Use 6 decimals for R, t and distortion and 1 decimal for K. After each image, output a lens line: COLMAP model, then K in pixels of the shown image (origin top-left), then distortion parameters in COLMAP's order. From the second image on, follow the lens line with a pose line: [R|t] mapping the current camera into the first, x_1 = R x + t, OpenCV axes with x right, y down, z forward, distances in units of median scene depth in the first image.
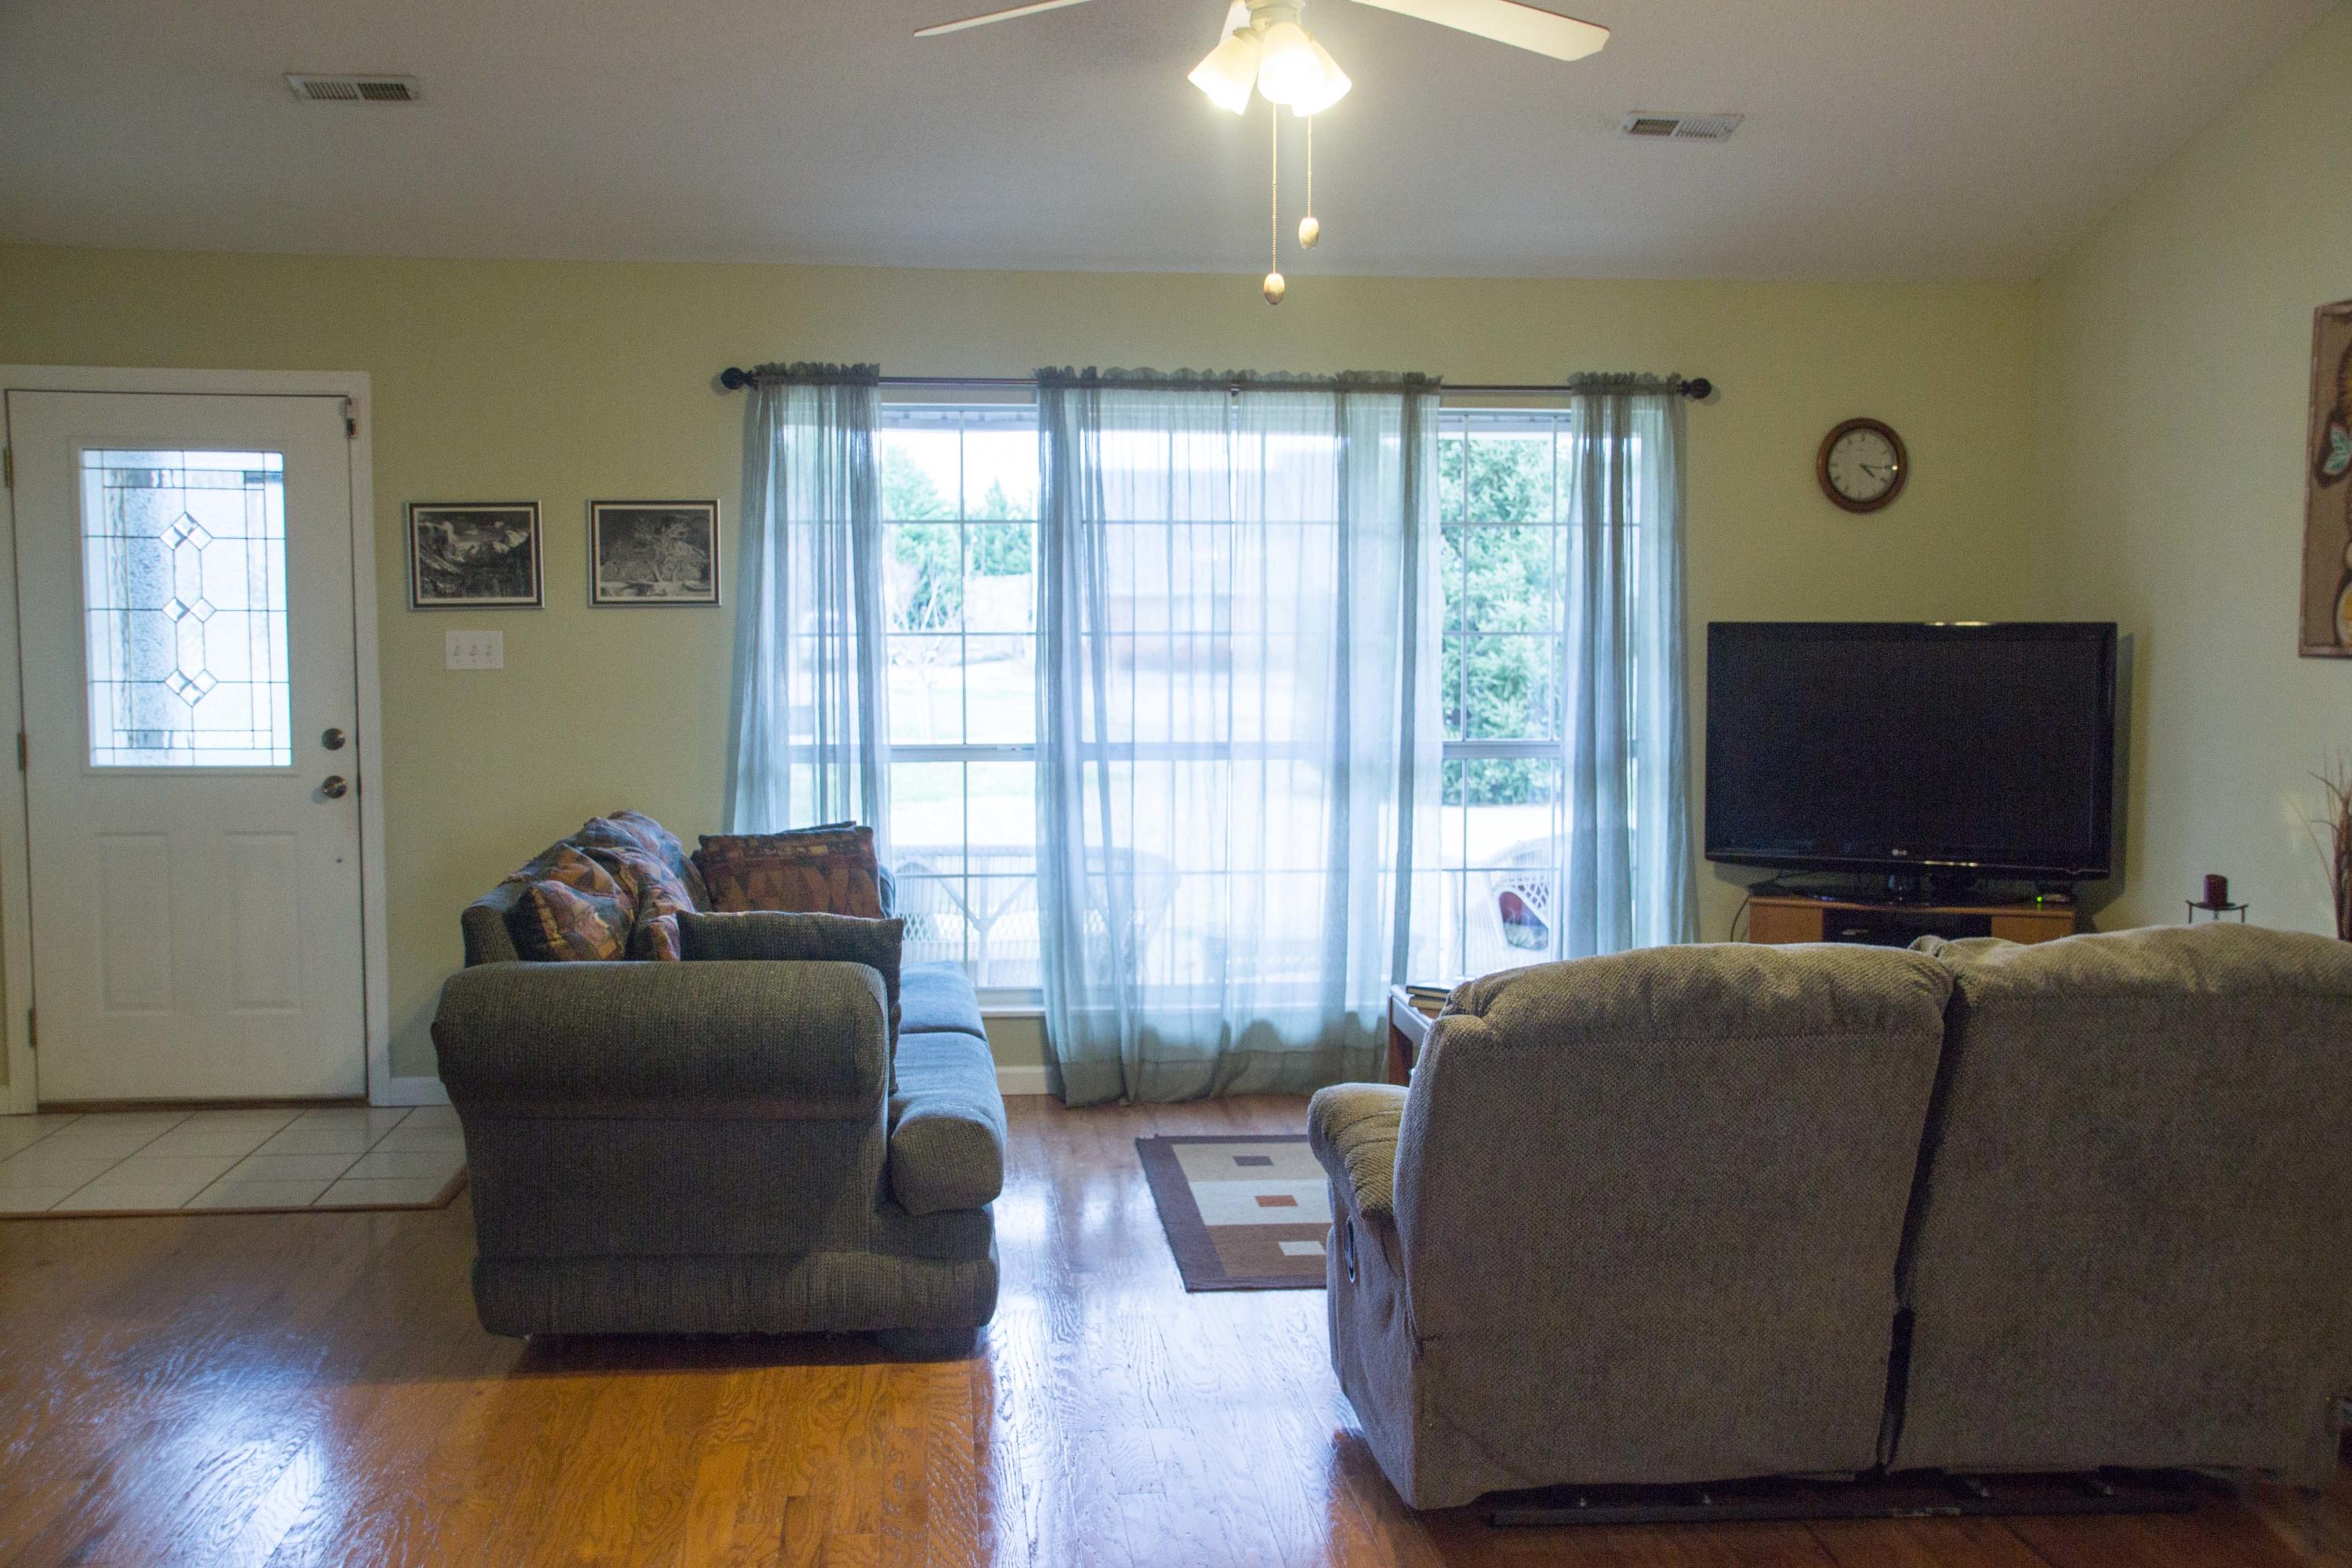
lens RADIAL K [[2411.8, 0, 1176.7], [0, 2411.8, 827.4], [0, 0, 1]] dist [-0.069590, 0.281330]
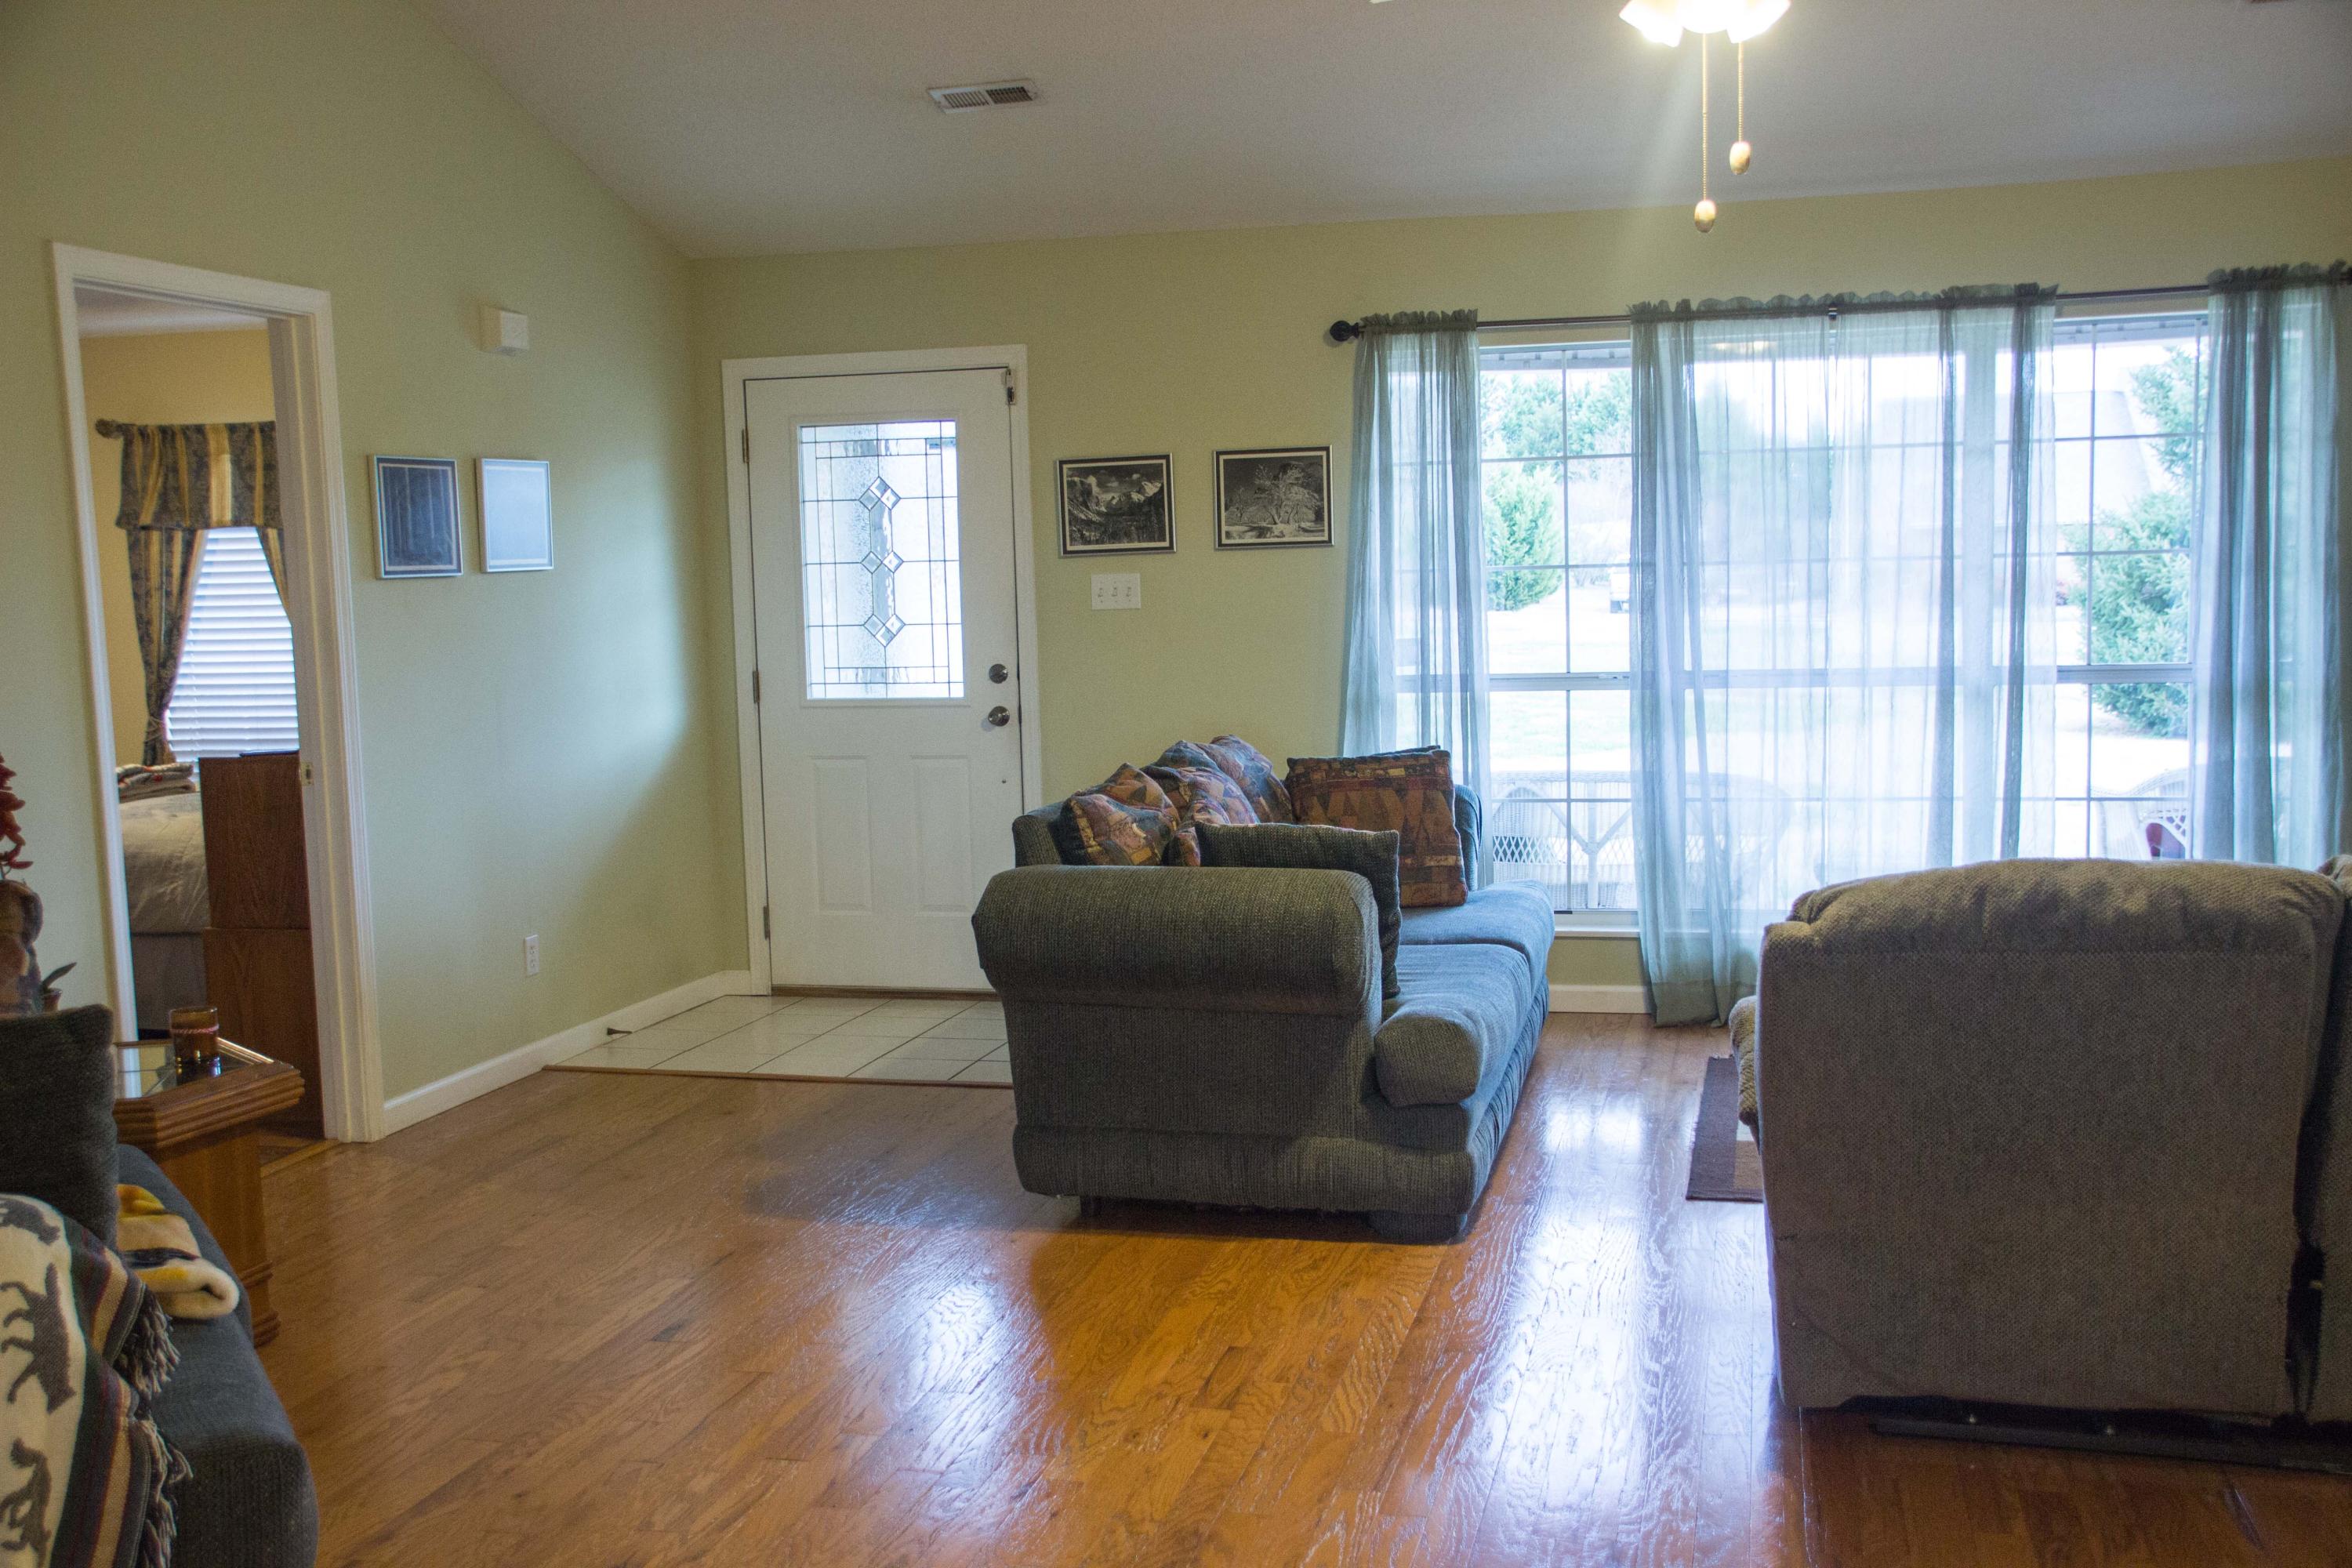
lens RADIAL K [[2381.9, 0, 1179.1], [0, 2381.9, 831.3], [0, 0, 1]] dist [-0.067394, 0.278188]
pose [[0.938973, 0.012864, -0.343749, 0.112474], [-0.003900, 0.999634, 0.026758, 0.006951], [0.343968, -0.023784, 0.938680, -0.018684]]
